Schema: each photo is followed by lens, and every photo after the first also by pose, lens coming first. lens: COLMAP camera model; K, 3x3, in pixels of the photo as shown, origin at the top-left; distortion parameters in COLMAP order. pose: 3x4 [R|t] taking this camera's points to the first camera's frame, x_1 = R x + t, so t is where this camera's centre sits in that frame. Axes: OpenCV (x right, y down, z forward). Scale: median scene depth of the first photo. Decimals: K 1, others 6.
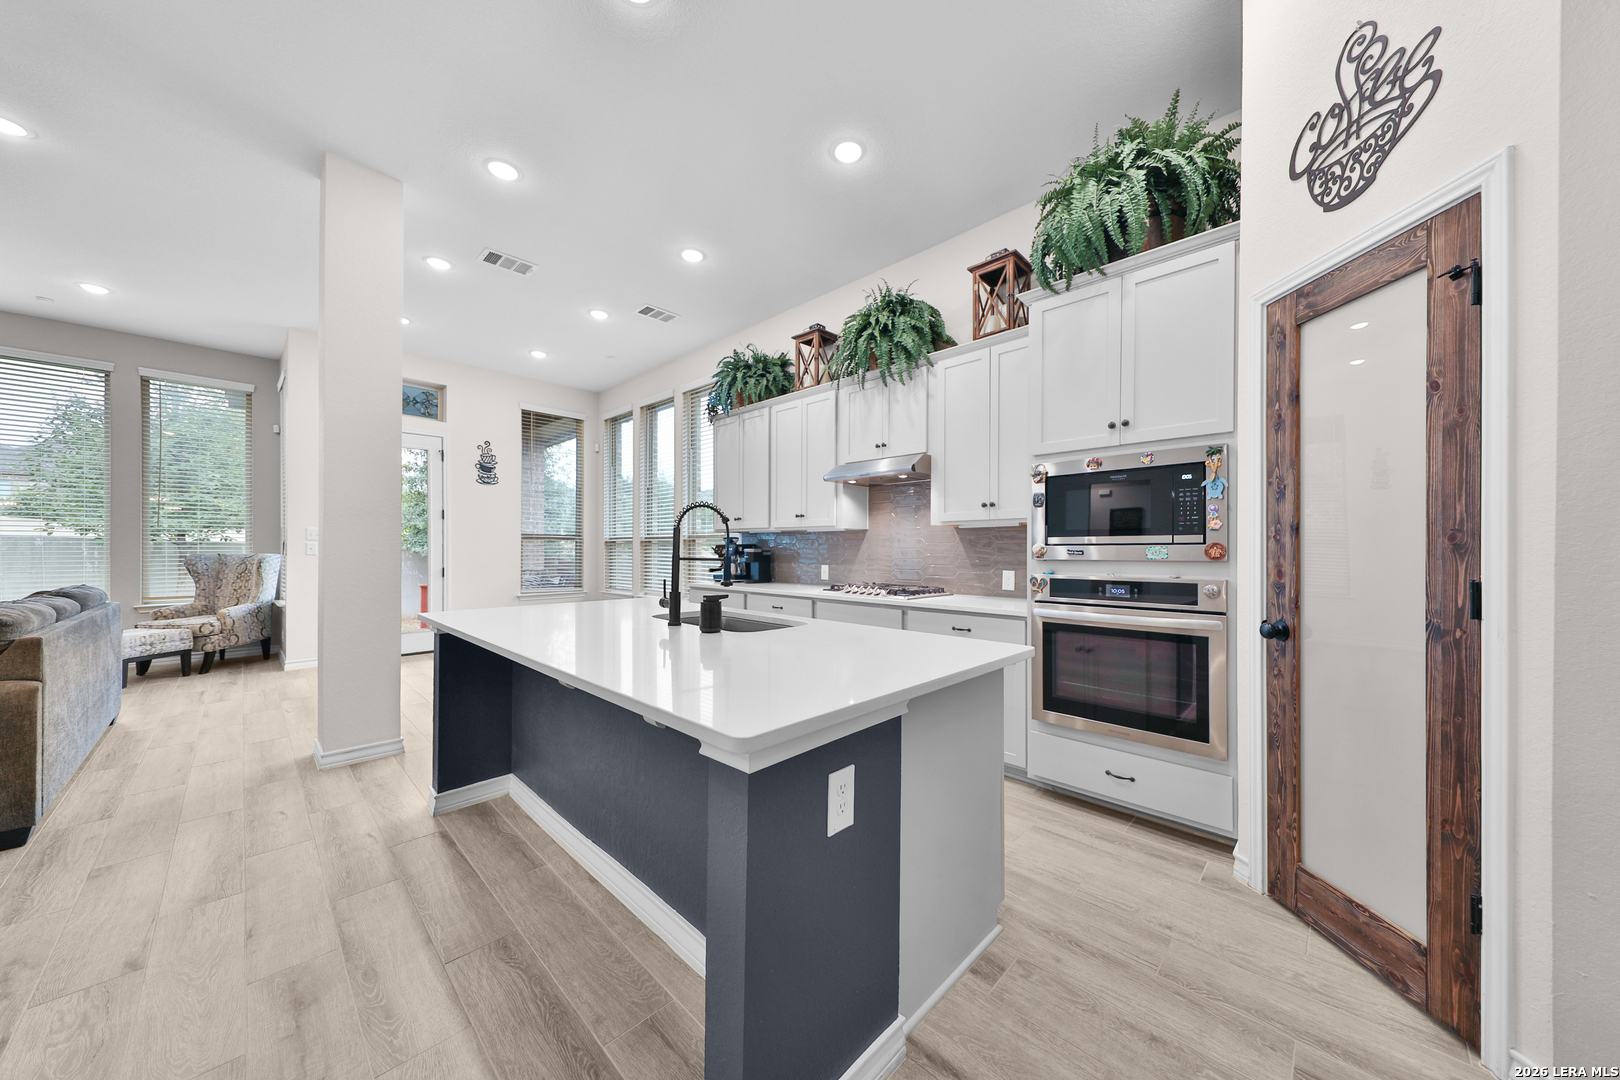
lens RADIAL K [[551.0, 0, 824.6], [0, 551.0, 546.9], [0, 0, 1]] dist [0.006529, -0.000268]
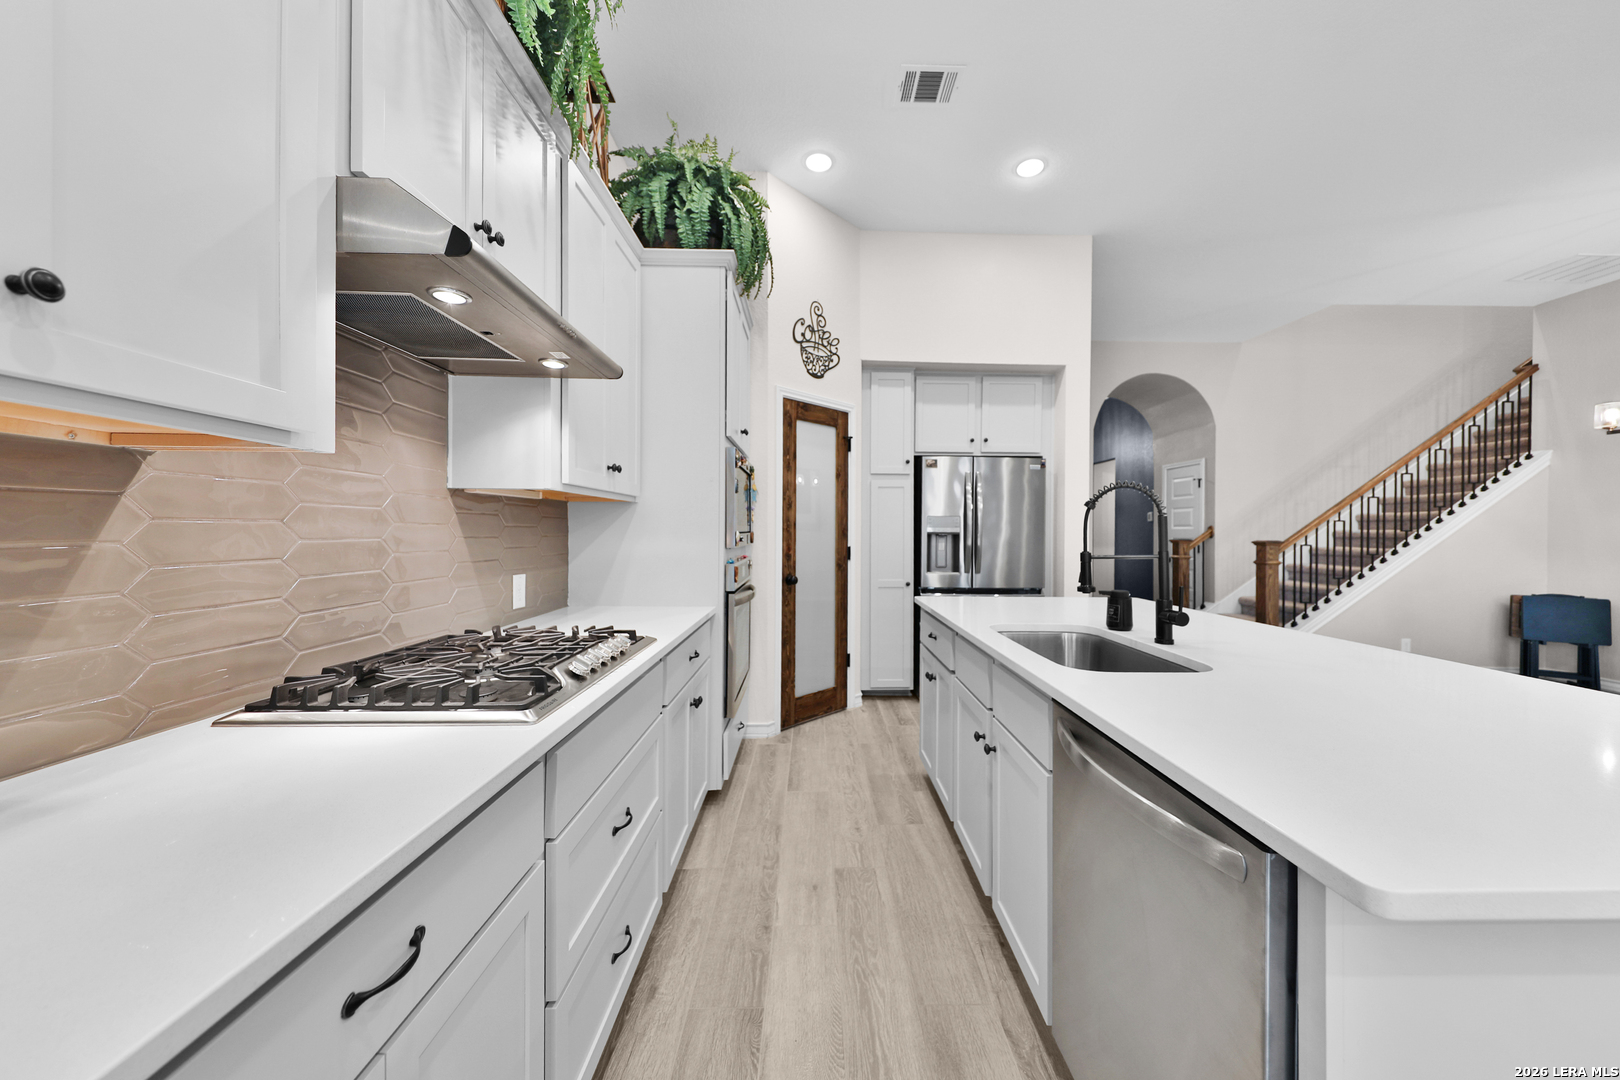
lens RADIAL K [[563.2, 0, 824.7], [0, 563.2, 534.6], [0, 0, 1]] dist [0.021461, -0.005592]
pose [[-0.704717, -0.010376, 0.709412, -0.484391], [-0.010501, 0.999936, 0.004194, -0.006909], [-0.709410, -0.004494, -0.704781, 1.837415]]
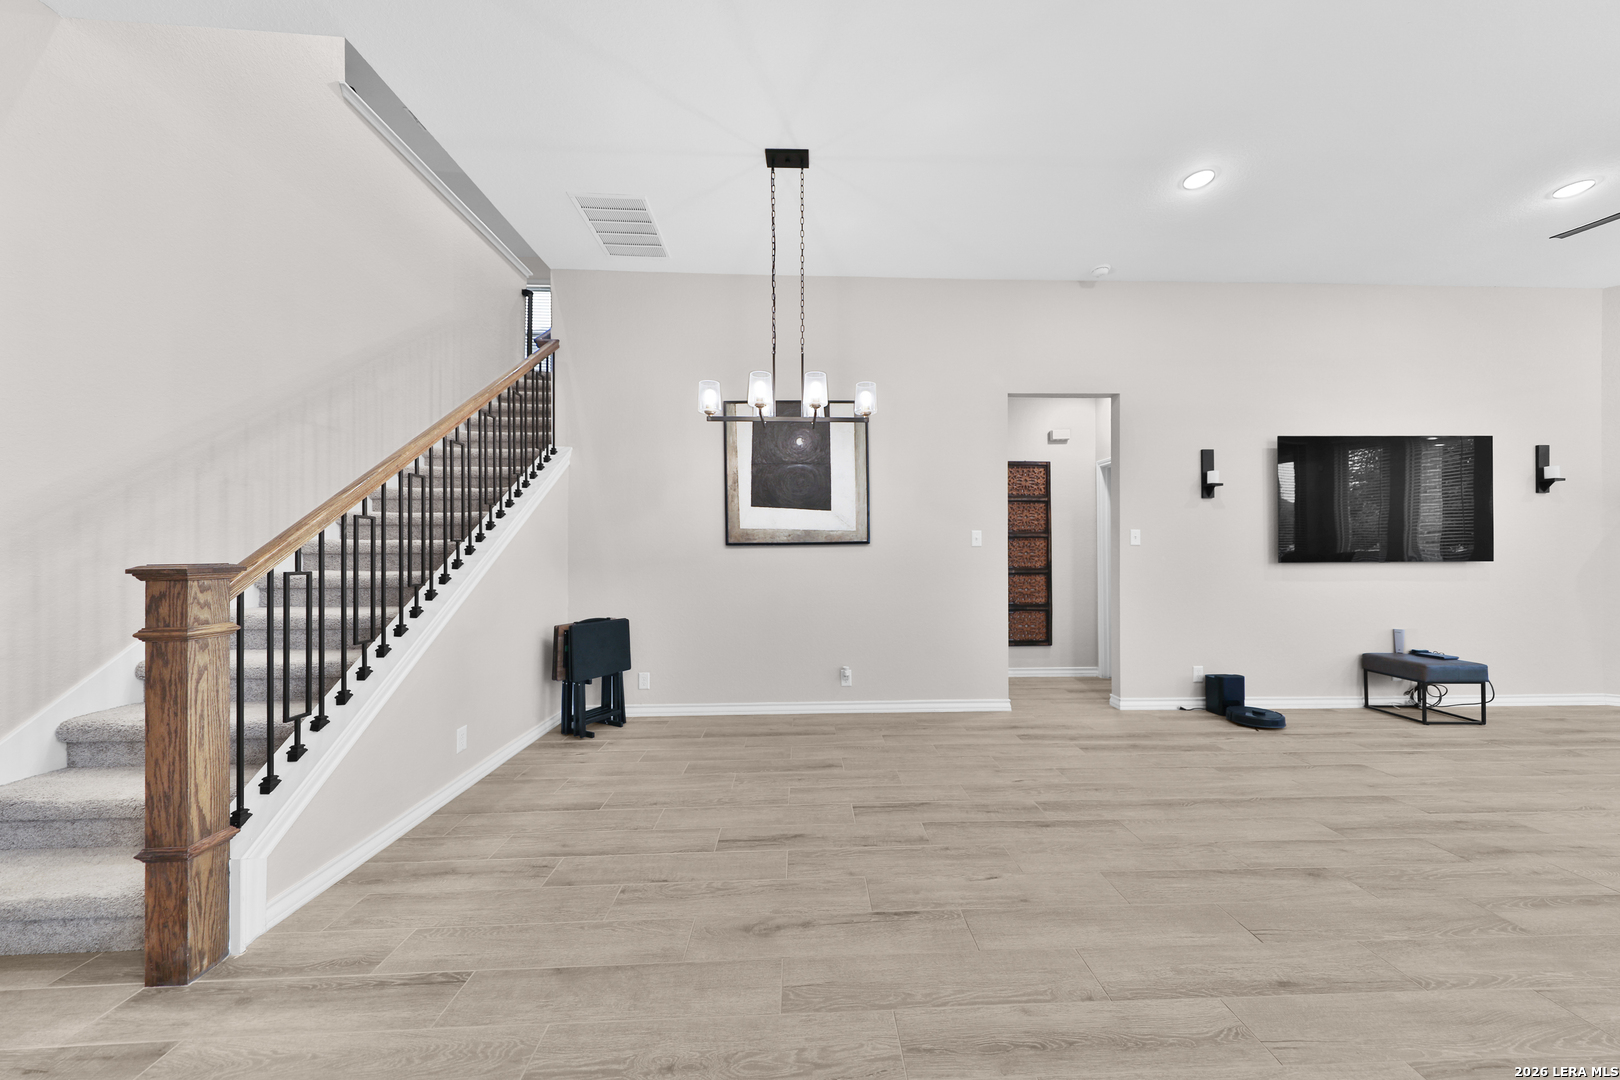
lens RADIAL K [[541.6, 0, 823.2], [0, 541.6, 544.6], [0, 0, 1]] dist [0.018484, -0.004526]
pose [[-0.693347, -0.011243, -0.720517, -0.176494], [0.001031, 0.999862, -0.016594, -0.005902], [0.720604, -0.012249, -0.693239, 0.106308]]
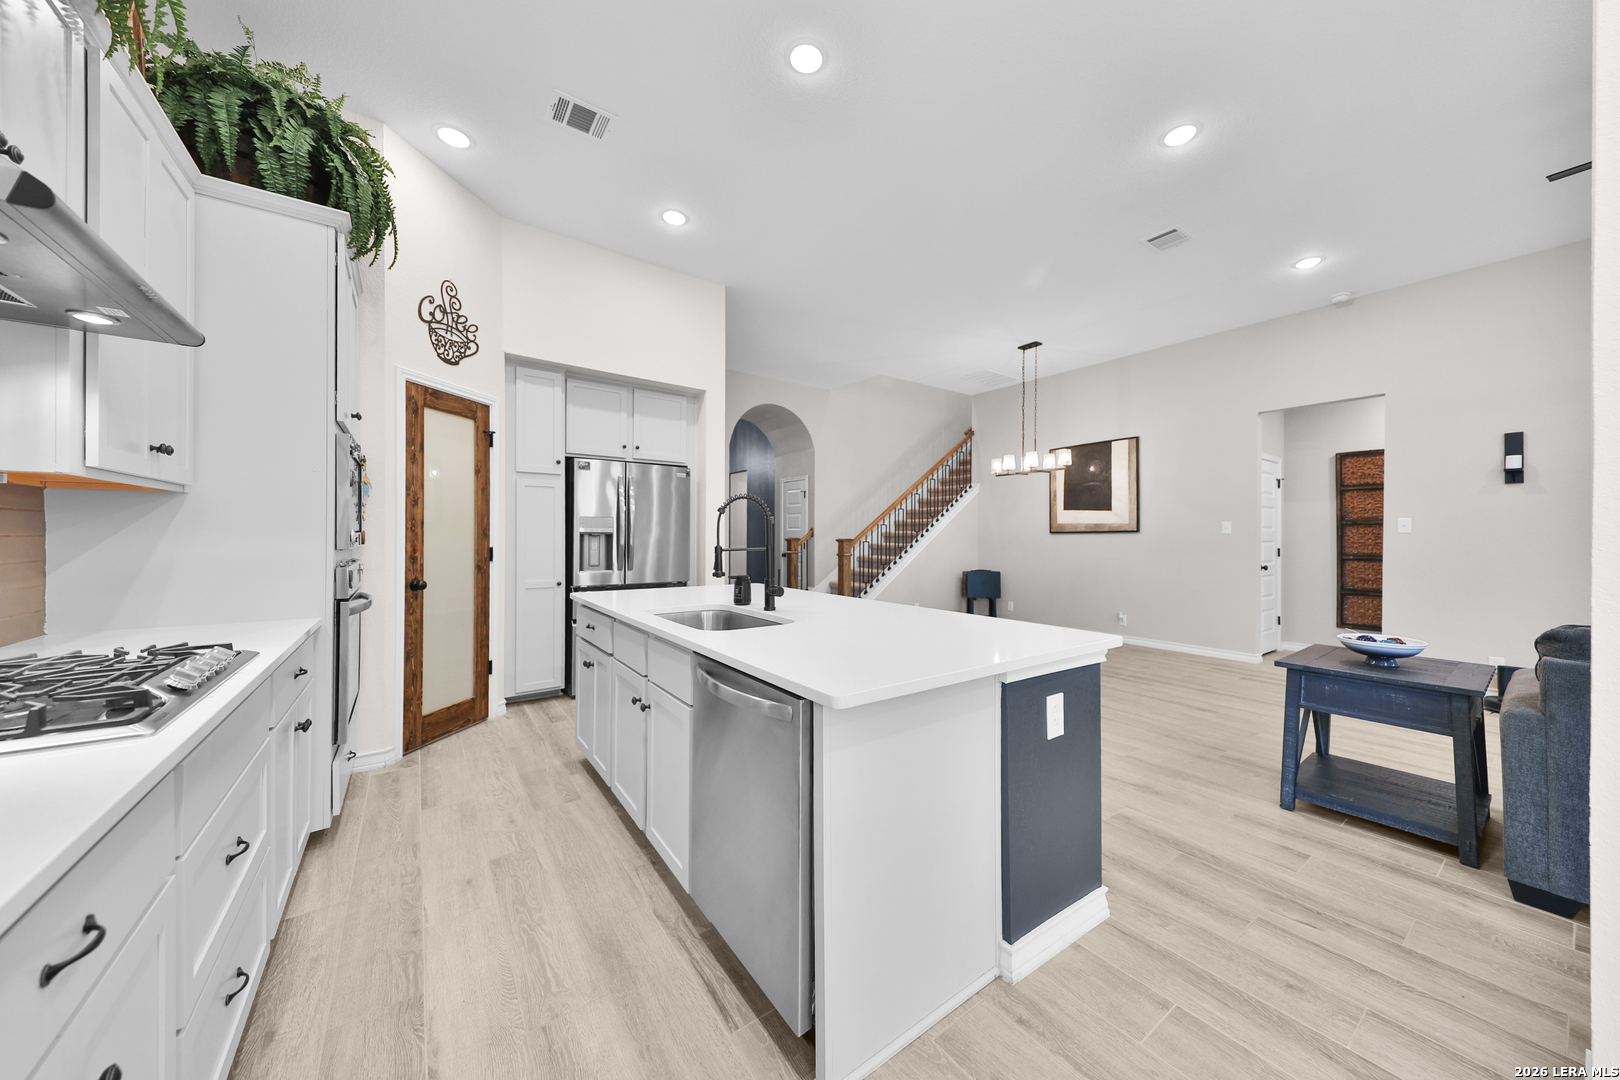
lens RADIAL K [[557.6, 0, 826.6], [0, 557.6, 534.8], [0, 0, 1]] dist [0.020829, -0.006960]
pose [[-0.984193, -0.007638, 0.176935, -0.558508], [-0.008387, 0.999959, -0.003488, -0.002145], [-0.176901, -0.004917, -0.984216, 1.997384]]
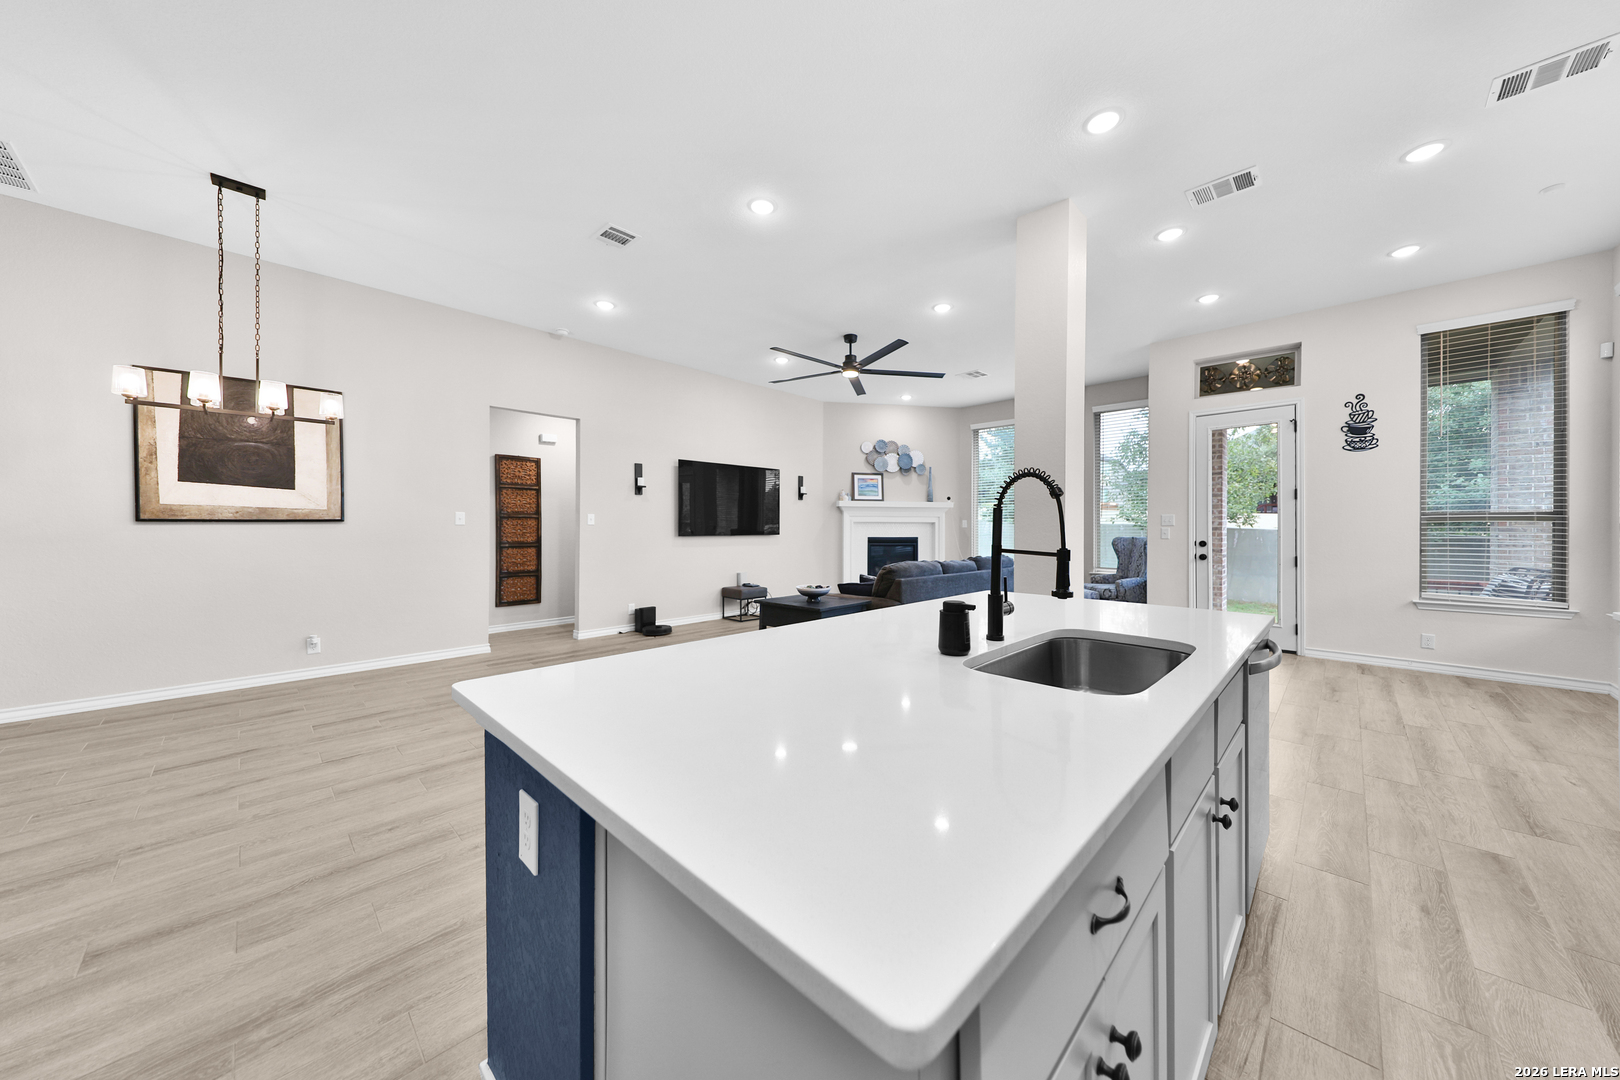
lens RADIAL K [[543.6, 0, 822.2], [0, 543.6, 528.6], [0, 0, 1]] dist [0.018407, -0.004487]
pose [[-0.000769, -0.004070, -0.999991, 0.453090], [-0.000019, 0.999992, -0.004070, -0.004504], [1.000000, 0.000015, -0.000769, 0.742402]]
